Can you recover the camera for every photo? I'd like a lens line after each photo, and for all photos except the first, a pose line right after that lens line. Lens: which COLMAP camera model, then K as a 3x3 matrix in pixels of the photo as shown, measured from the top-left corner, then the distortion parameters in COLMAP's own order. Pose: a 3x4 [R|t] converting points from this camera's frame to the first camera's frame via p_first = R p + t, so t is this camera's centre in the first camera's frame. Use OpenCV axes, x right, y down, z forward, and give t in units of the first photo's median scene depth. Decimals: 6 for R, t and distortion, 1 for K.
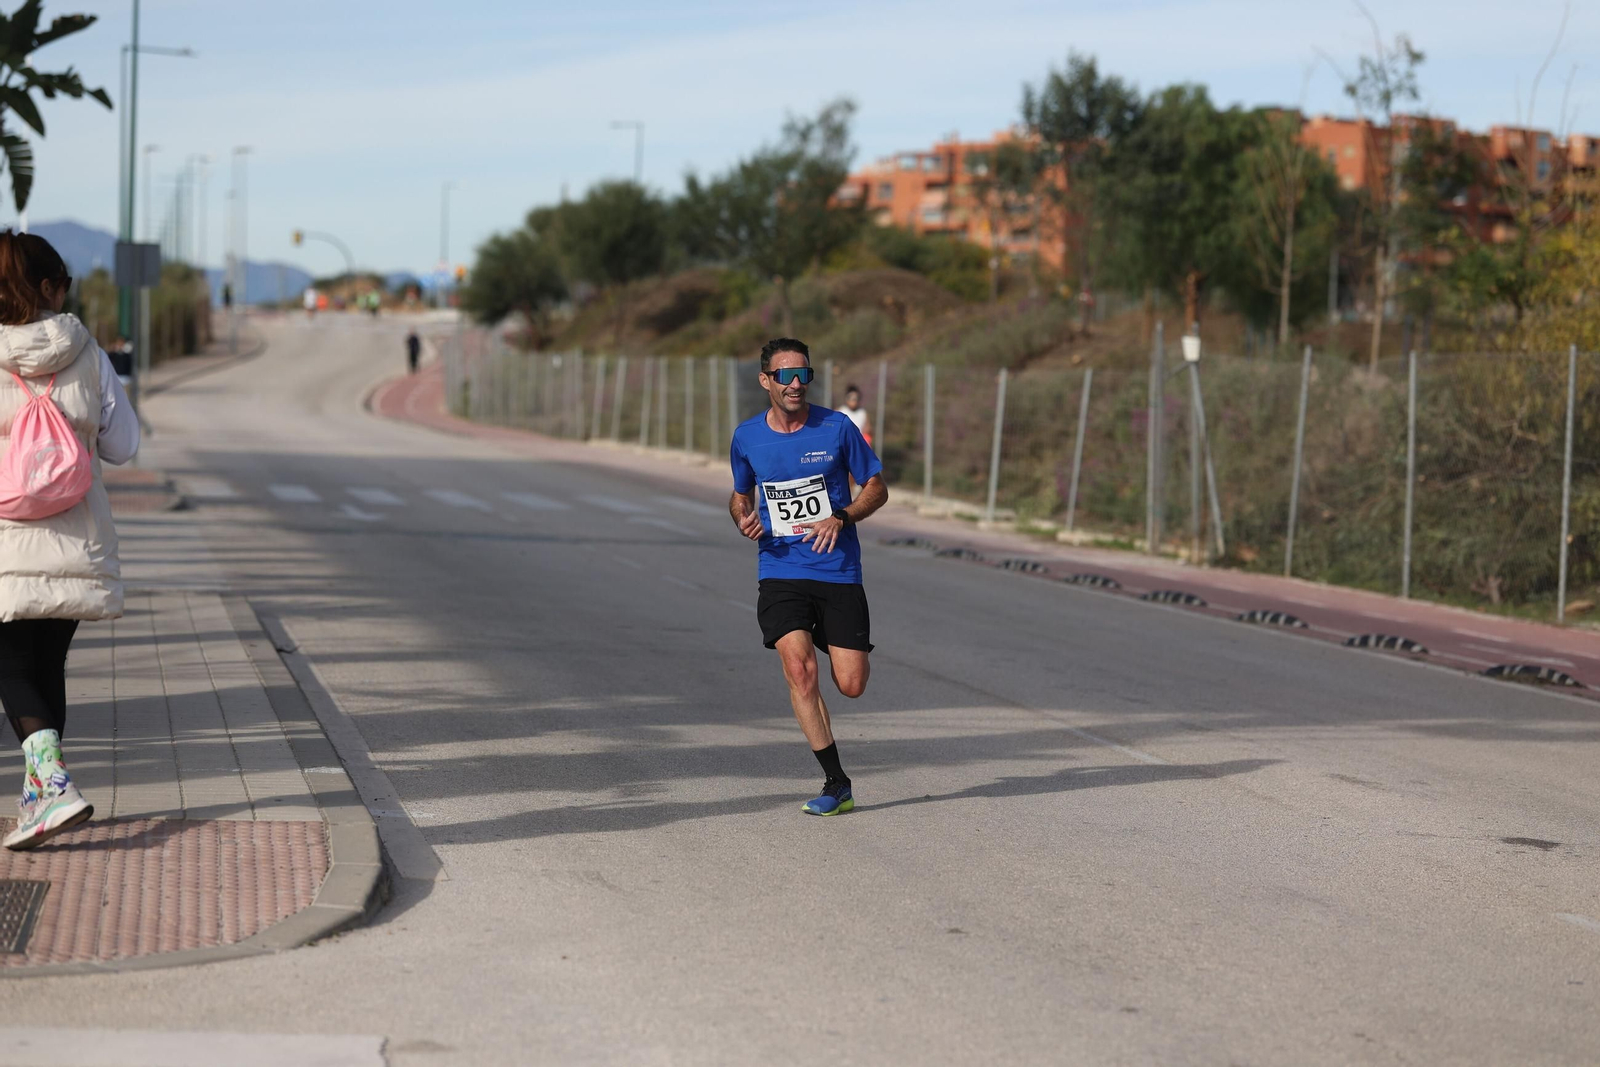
lens RADIAL K [[3890.2, 0, 800.0], [0, 3890.2, 533.5], [0, 0, 1]] dist [0.076330, -0.626231]
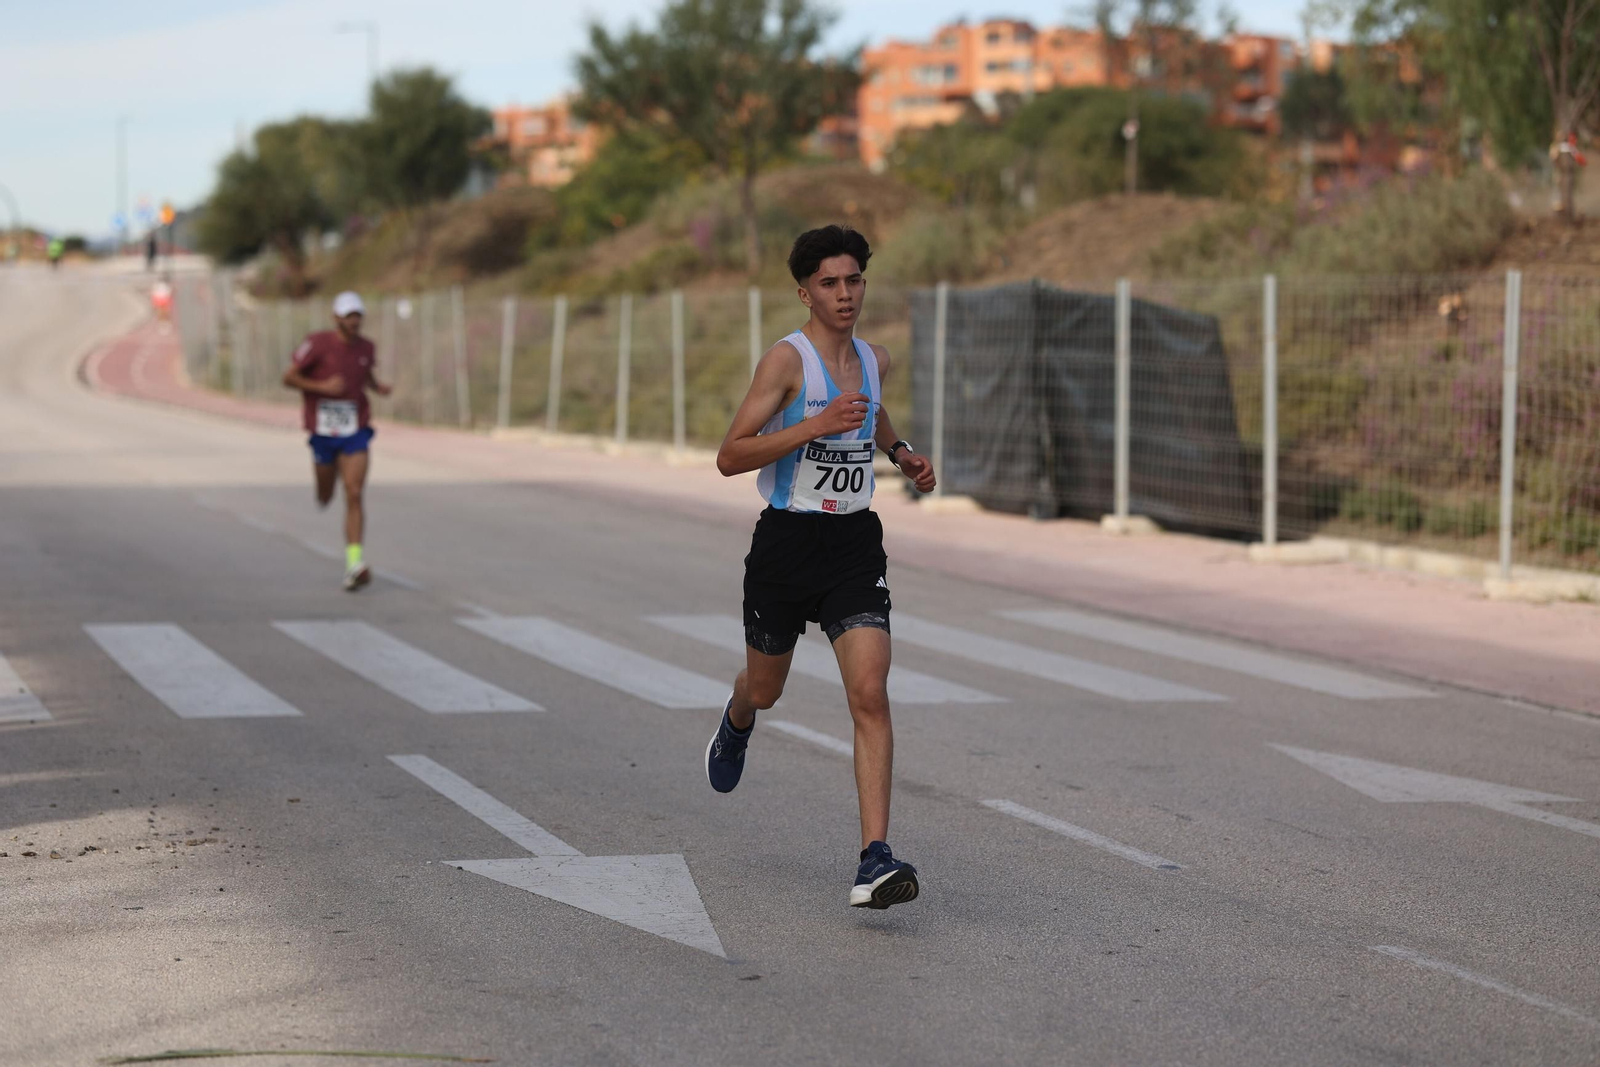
lens RADIAL K [[3818.8, 0, 840.5], [0, 3818.8, 531.3], [0, 0, 1]] dist [0.068832, -0.582109]
pose [[0.994112, -0.038746, 0.101198, -0.057163], [0.037190, 0.999160, 0.017225, -0.014832], [-0.101780, -0.013360, 0.994717, 0.346077]]
